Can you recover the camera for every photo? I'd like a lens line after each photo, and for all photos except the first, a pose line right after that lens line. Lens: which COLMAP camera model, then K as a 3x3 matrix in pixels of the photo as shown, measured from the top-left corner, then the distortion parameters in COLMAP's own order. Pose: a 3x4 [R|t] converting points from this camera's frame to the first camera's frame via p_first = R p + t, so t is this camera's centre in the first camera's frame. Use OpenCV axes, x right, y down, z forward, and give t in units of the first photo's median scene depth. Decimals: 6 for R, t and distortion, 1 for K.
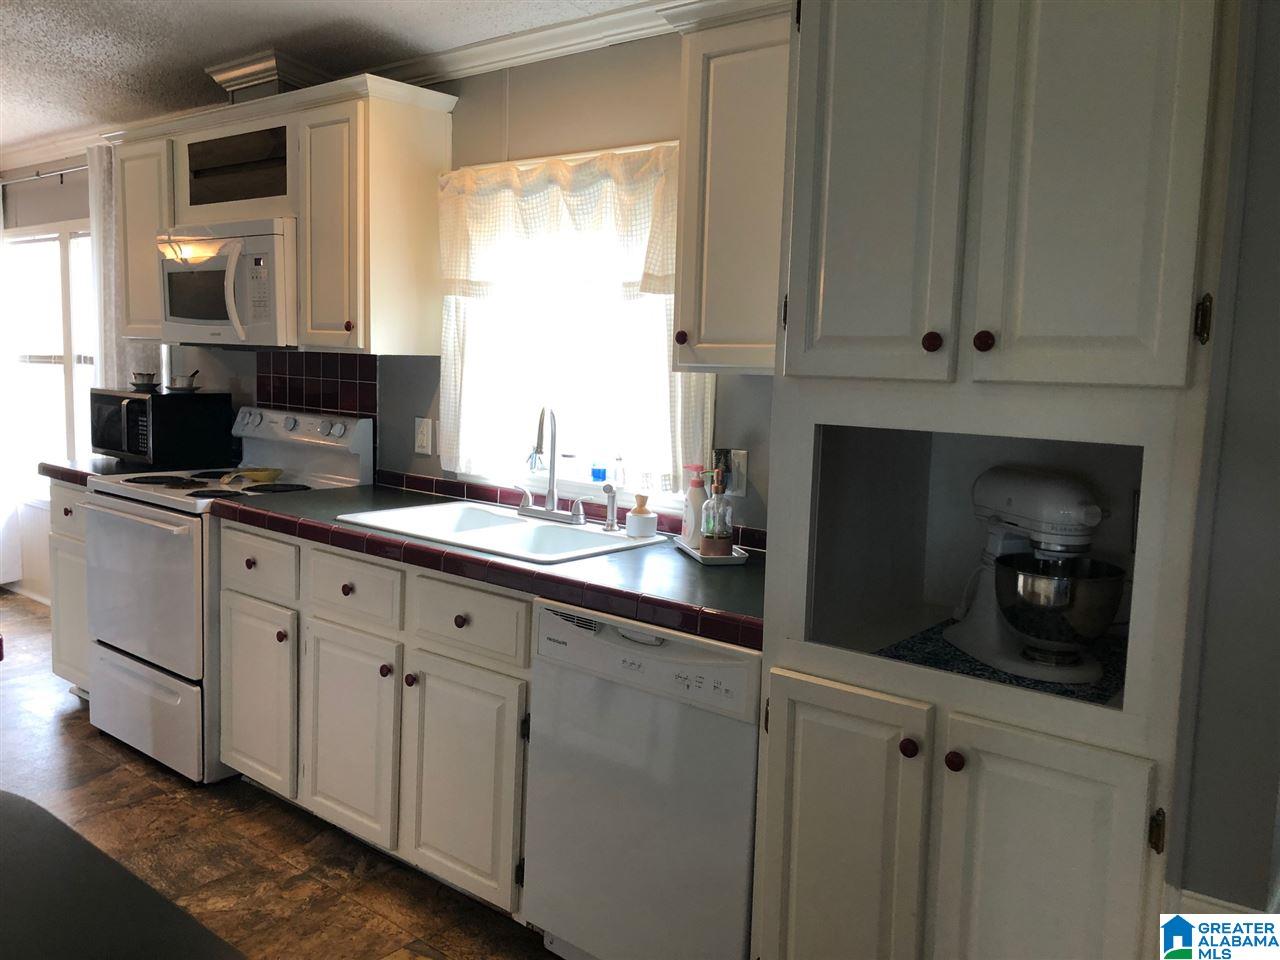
lens RADIAL K [[1038.6, 0, 638.7], [0, 1038.6, 479.7], [0, 0, 1]] dist [-0.008861, 0.041398]
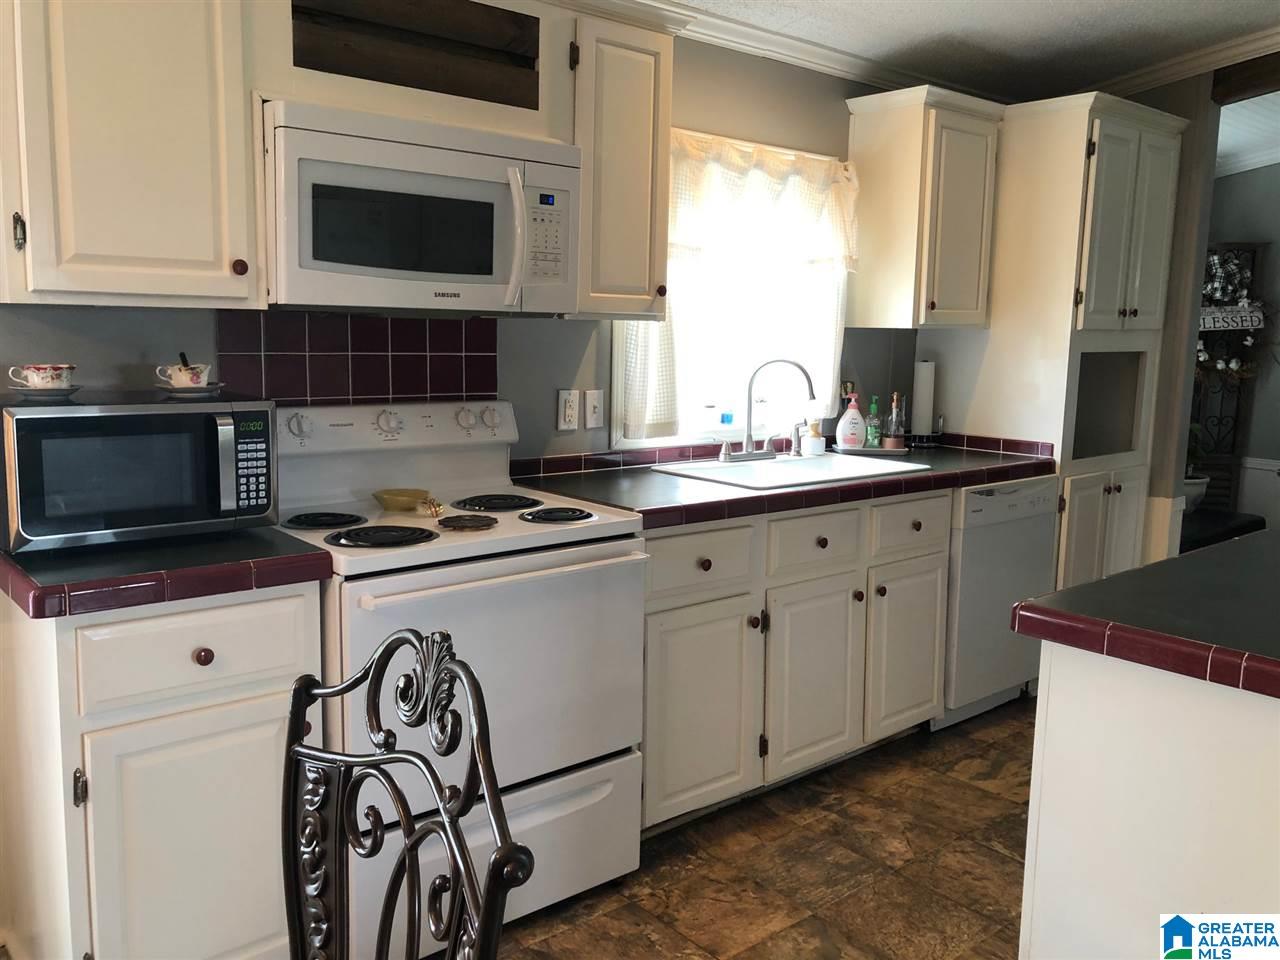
lens RADIAL K [[1060.5, 0, 640.2], [0, 1060.5, 477.8], [0, 0, 1]] dist [0.025749, -0.000541]
pose [[0.175982, -0.171653, 0.969312, -1.117581], [0.100600, 0.982660, 0.155752, -0.123690], [-0.979240, 0.070103, 0.190198, 0.791903]]
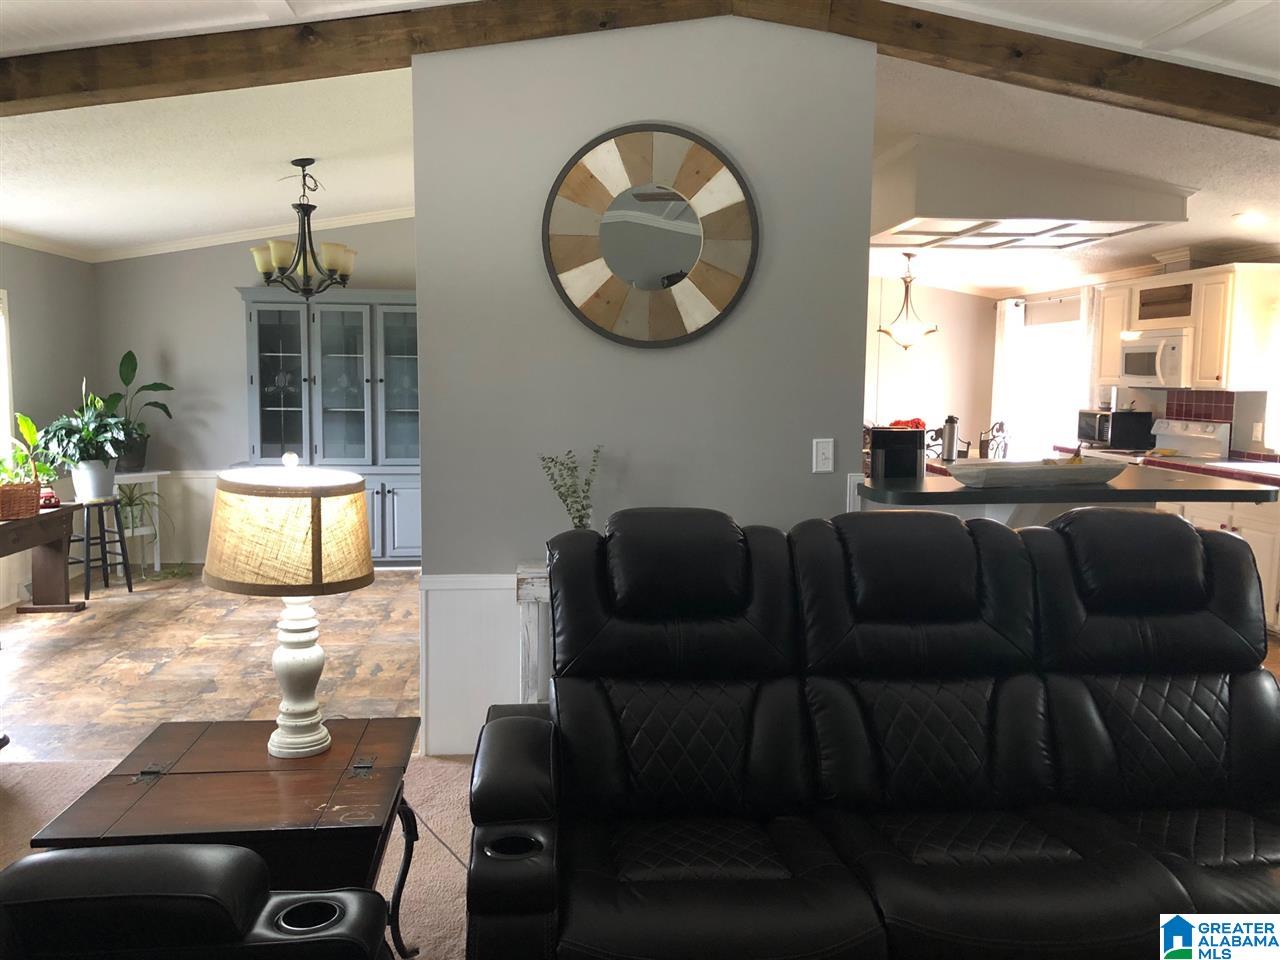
lens RADIAL K [[1038.6, 0, 638.7], [0, 1038.6, 479.7], [0, 0, 1]] dist [-0.008861, 0.041398]
pose [[0.697316, 0.045688, -0.715306, 0.401098], [-0.071272, 0.997440, -0.005770, 0.147374], [0.713212, 0.055005, 0.698787, -1.243999]]
